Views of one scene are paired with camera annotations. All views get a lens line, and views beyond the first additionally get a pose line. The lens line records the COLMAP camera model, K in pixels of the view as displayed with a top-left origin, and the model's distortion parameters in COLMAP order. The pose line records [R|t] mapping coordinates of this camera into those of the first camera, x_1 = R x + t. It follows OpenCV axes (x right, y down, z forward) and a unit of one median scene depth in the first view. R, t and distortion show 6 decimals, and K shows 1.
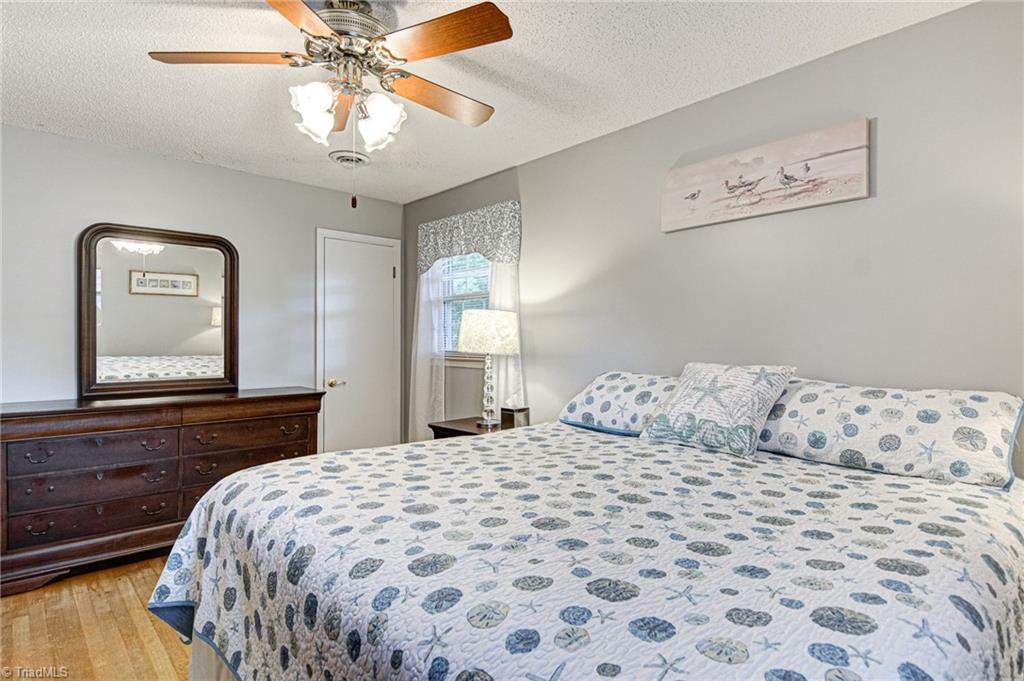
lens RADIAL K [[531.0, 0, 517.1], [0, 531.0, 341.5], [0, 0, 1]] dist [0.016306, -0.016815]
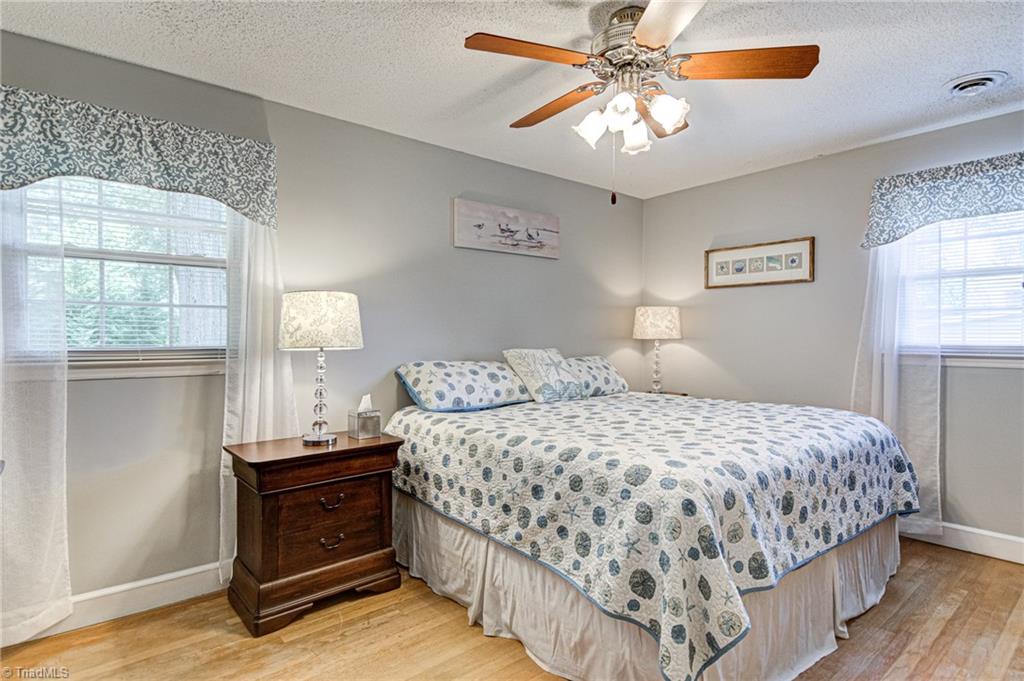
lens RADIAL K [[531.0, 0, 517.1], [0, 531.0, 341.5], [0, 0, 1]] dist [0.016306, -0.016815]
pose [[0.053344, -0.006610, 0.998554, -1.065842], [0.002058, 0.999977, 0.006509, 0.009746], [-0.998574, 0.001708, 0.053357, 0.884741]]
